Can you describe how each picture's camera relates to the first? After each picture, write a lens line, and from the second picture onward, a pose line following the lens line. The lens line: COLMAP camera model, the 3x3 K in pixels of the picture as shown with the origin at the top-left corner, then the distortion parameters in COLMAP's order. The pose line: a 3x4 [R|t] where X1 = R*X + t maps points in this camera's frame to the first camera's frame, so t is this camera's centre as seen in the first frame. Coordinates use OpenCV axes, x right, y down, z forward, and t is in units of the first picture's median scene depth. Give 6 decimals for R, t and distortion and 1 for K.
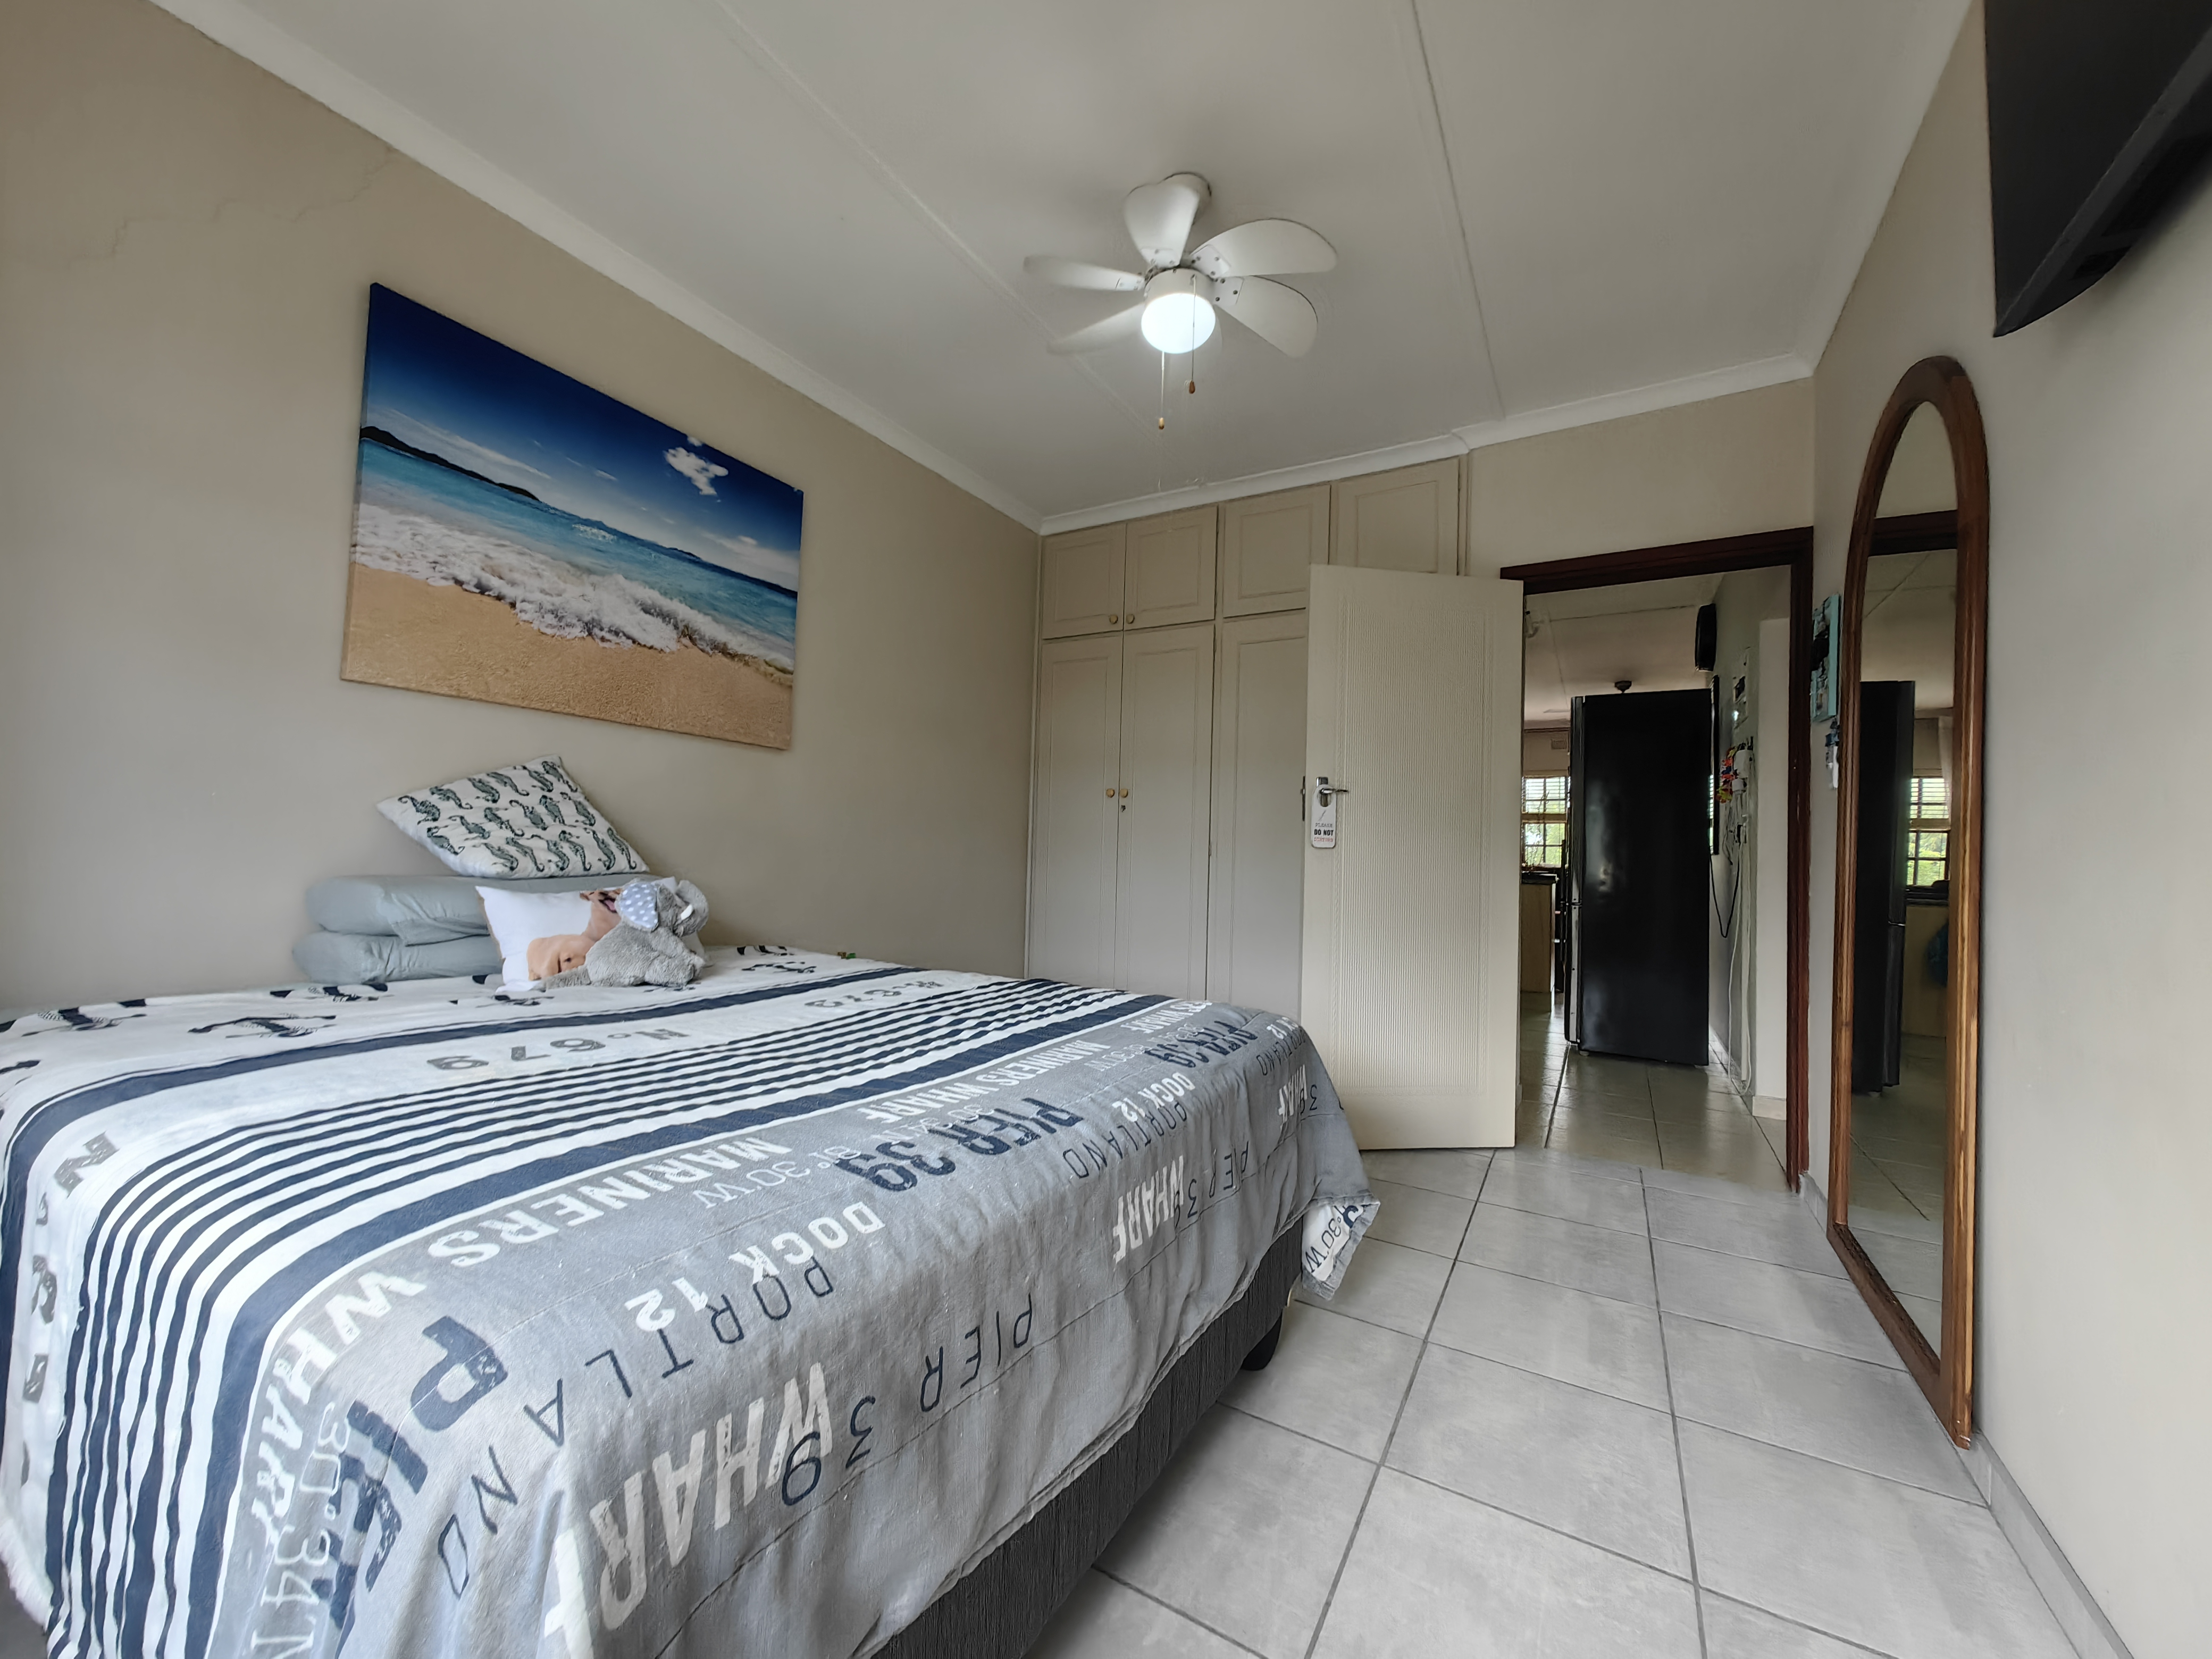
lens RADIAL K [[851.1, 0, 1099.6], [0, 851.1, 827.3], [0, 0, 1]] dist [0.006955, -0.002411]
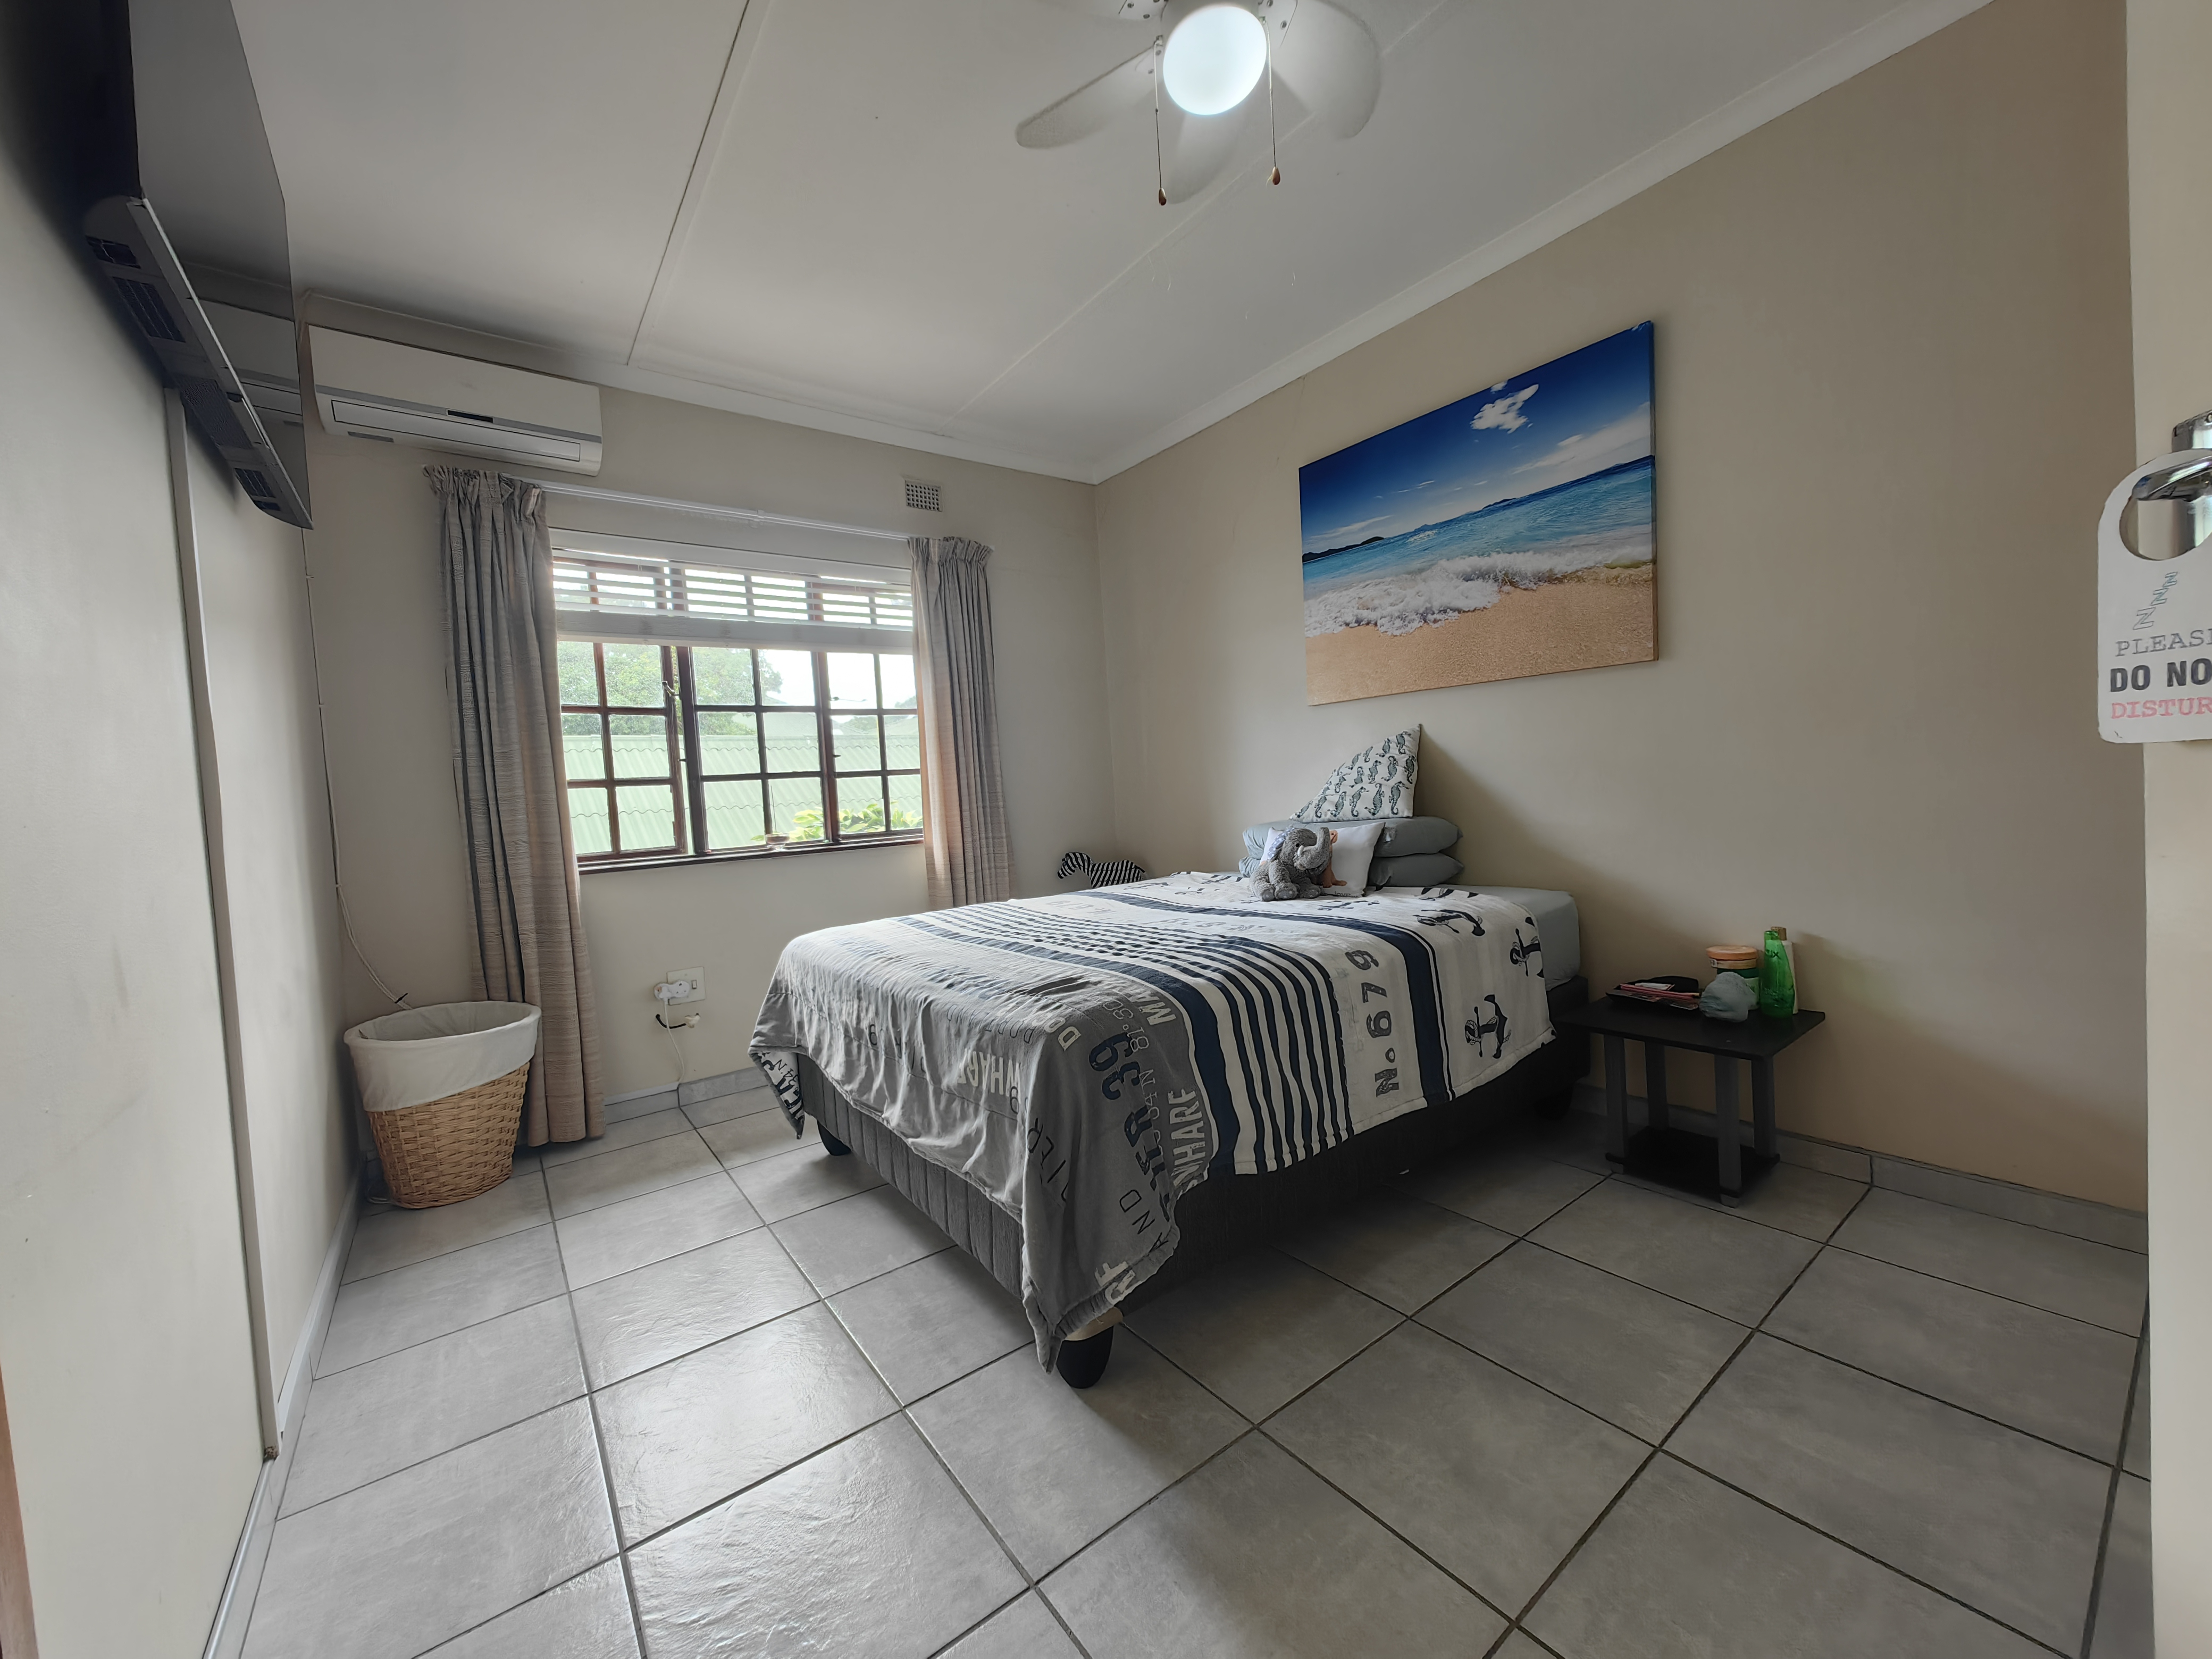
lens RADIAL K [[851.1, 0, 1099.6], [0, 851.1, 827.3], [0, 0, 1]] dist [0.006955, -0.002411]
pose [[-0.390232, 0.028147, -0.920286, 0.668290], [0.073720, 0.997279, -0.000758, 0.032407], [0.917760, -0.068140, -0.391245, 0.954942]]
